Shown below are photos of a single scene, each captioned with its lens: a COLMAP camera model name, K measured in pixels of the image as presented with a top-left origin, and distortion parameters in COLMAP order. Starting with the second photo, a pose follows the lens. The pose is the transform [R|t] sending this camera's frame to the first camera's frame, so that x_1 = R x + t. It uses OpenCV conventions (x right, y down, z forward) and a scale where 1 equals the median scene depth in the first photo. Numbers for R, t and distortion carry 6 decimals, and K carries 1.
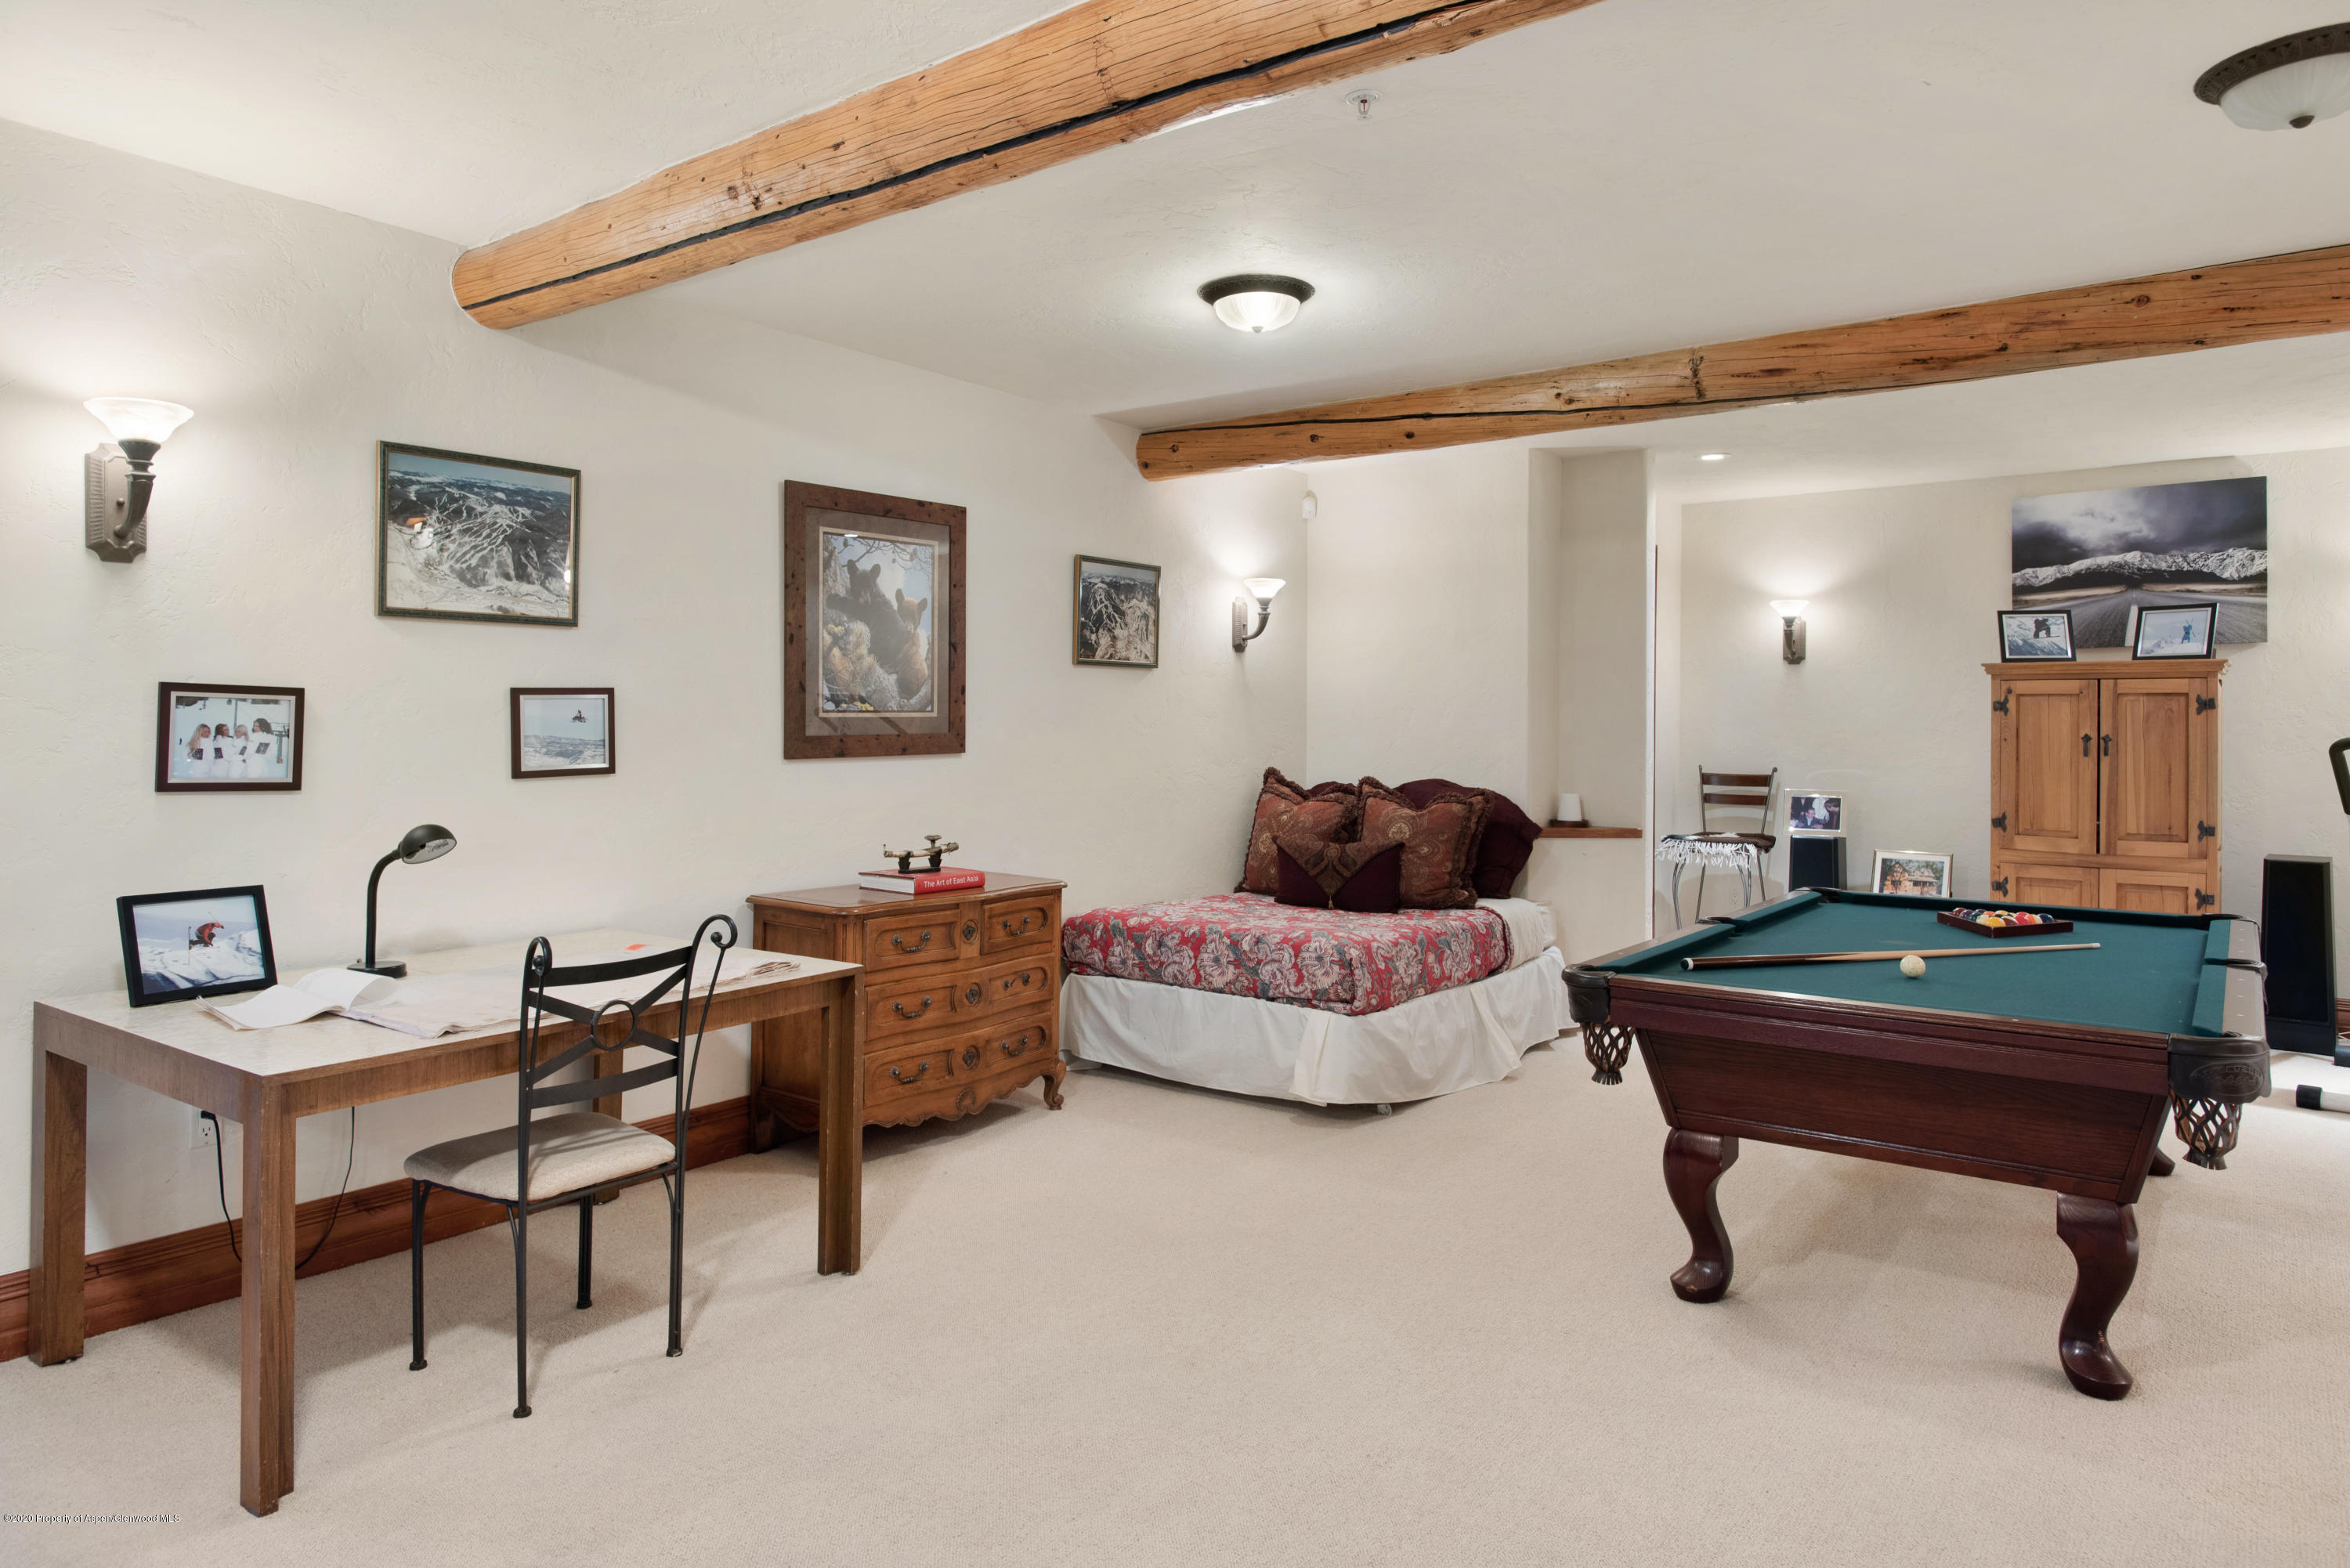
lens RADIAL K [[1446.3, 0, 1176.7], [0, 1446.3, 770.4], [0, 0, 1]] dist [0.021341, -0.002645]
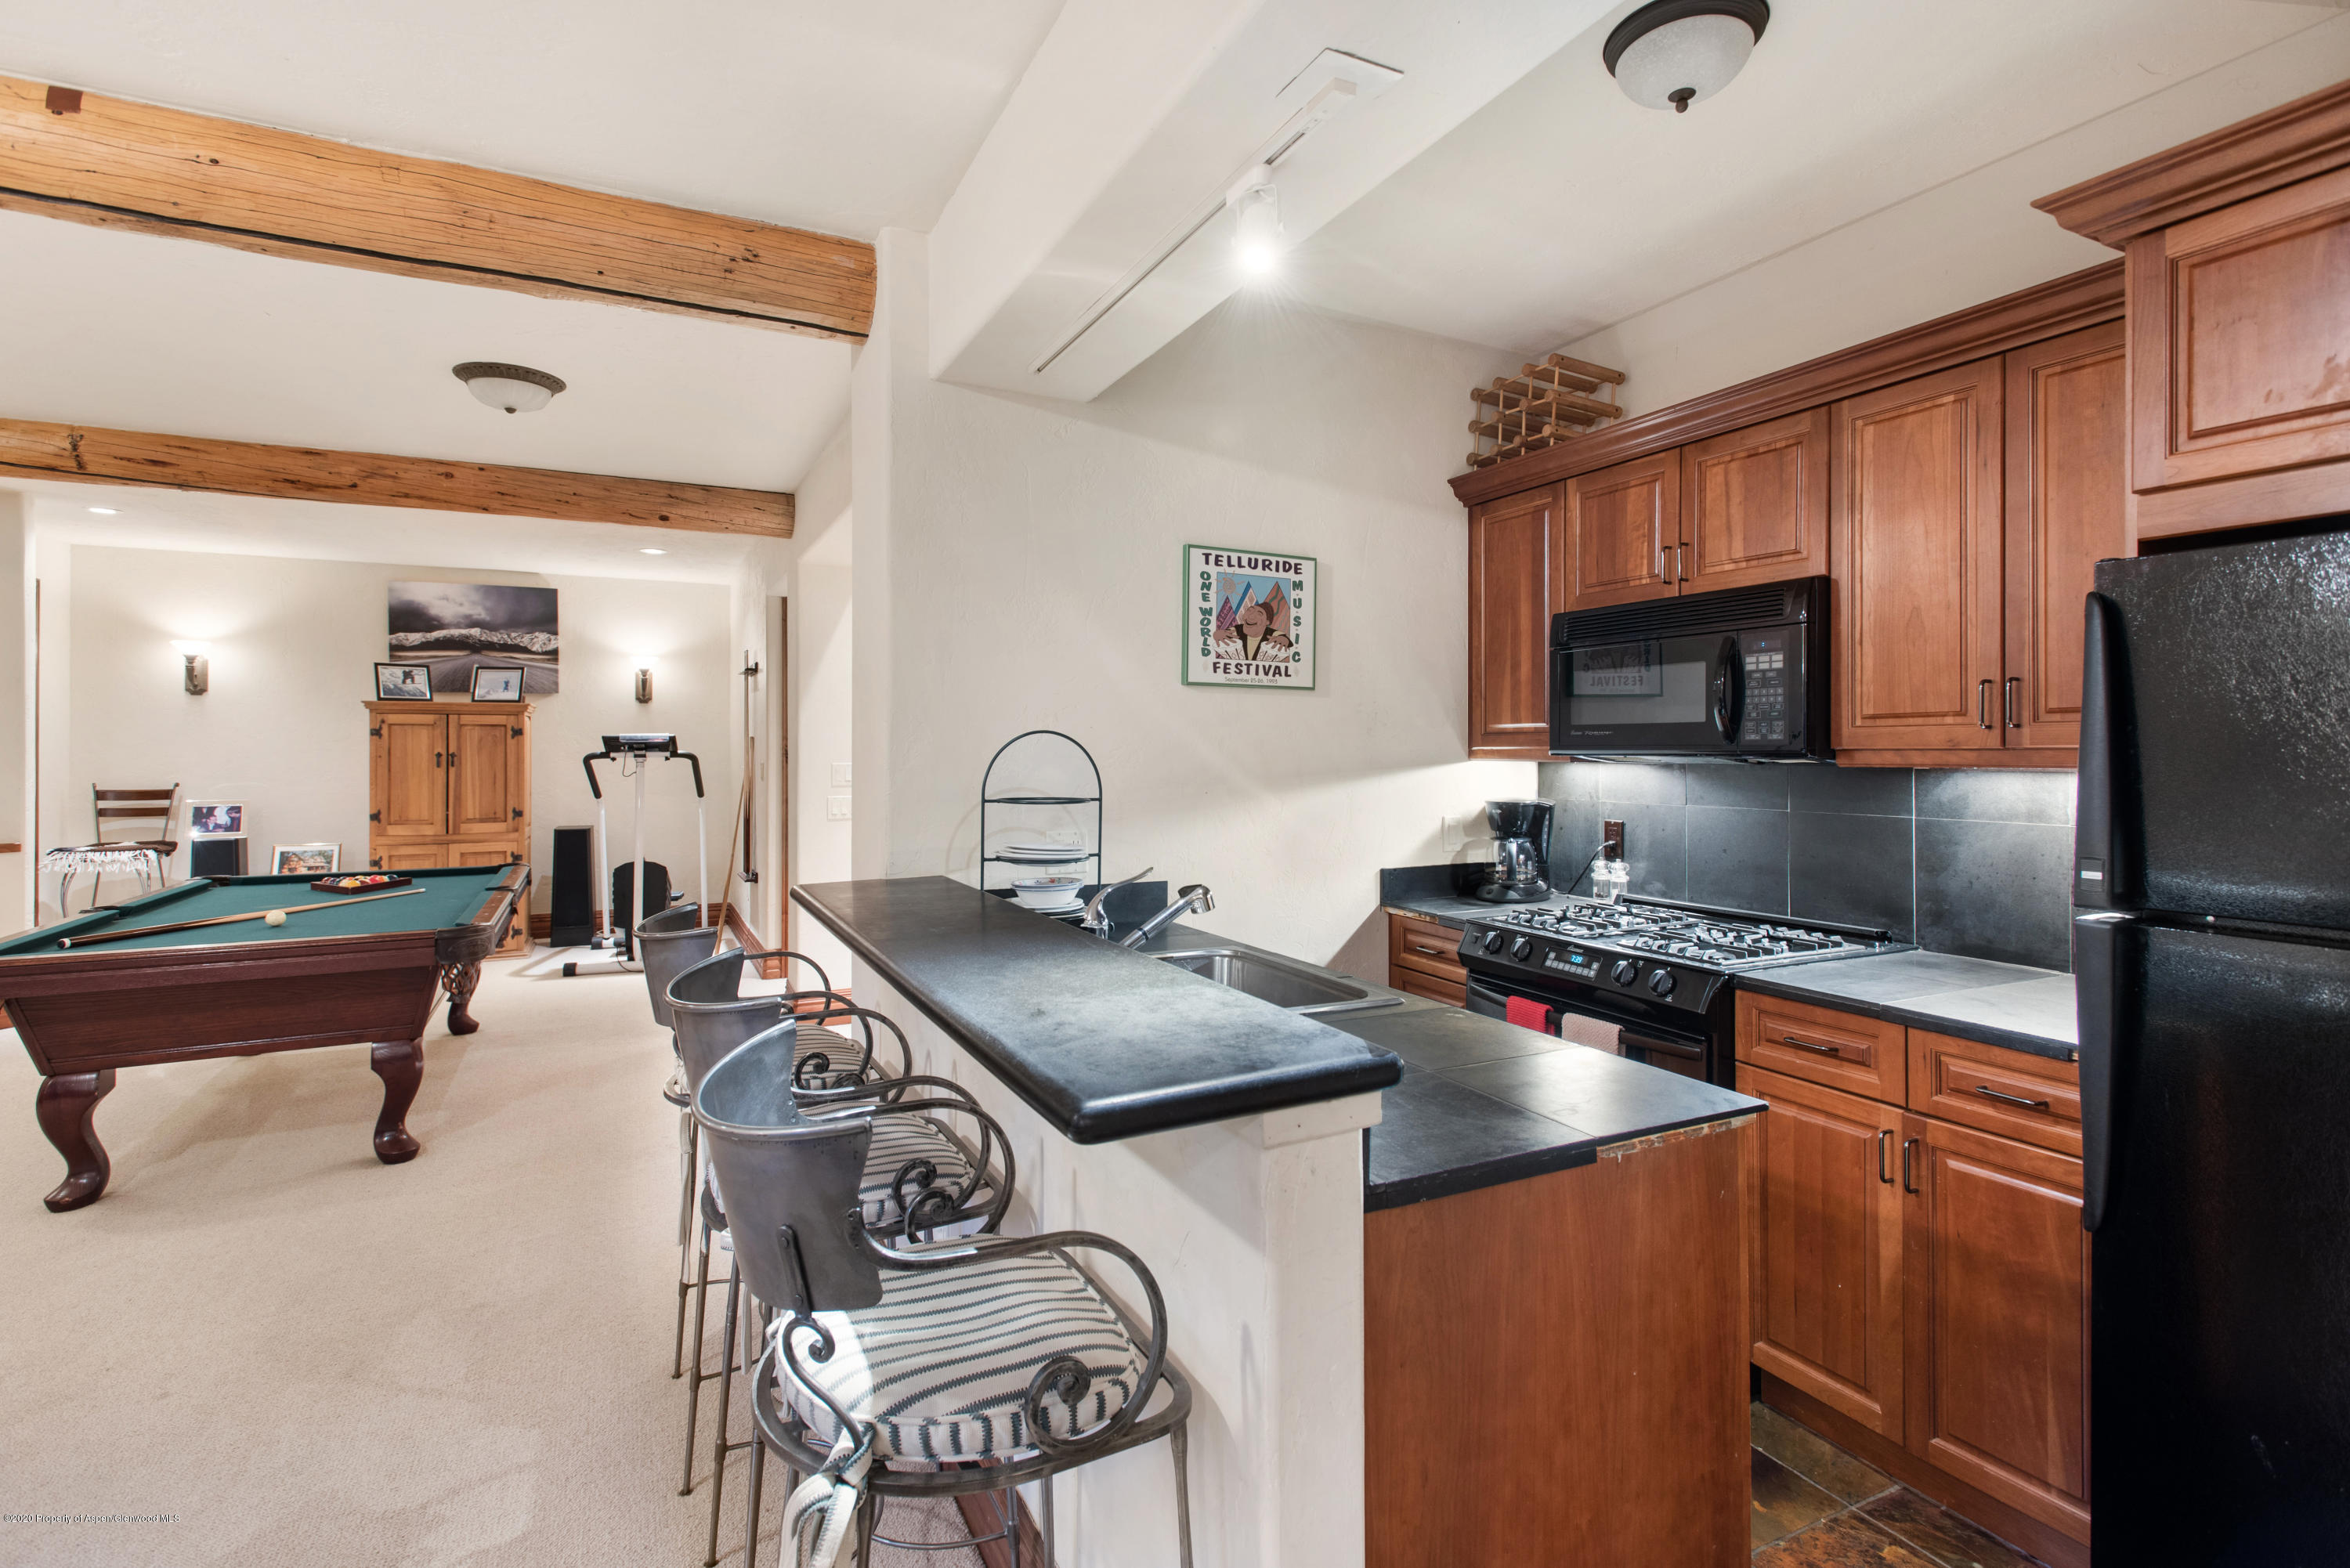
lens RADIAL K [[1110.4, 0, 1181.2], [0, 1110.4, 734.0], [0, 0, 1]] dist [0.001118, -0.001766]
pose [[0.441677, 0.005626, 0.897157, -0.040677], [0.031187, 0.999280, -0.021619, 0.003956], [-0.896632, 0.037528, 0.441183, -0.149585]]
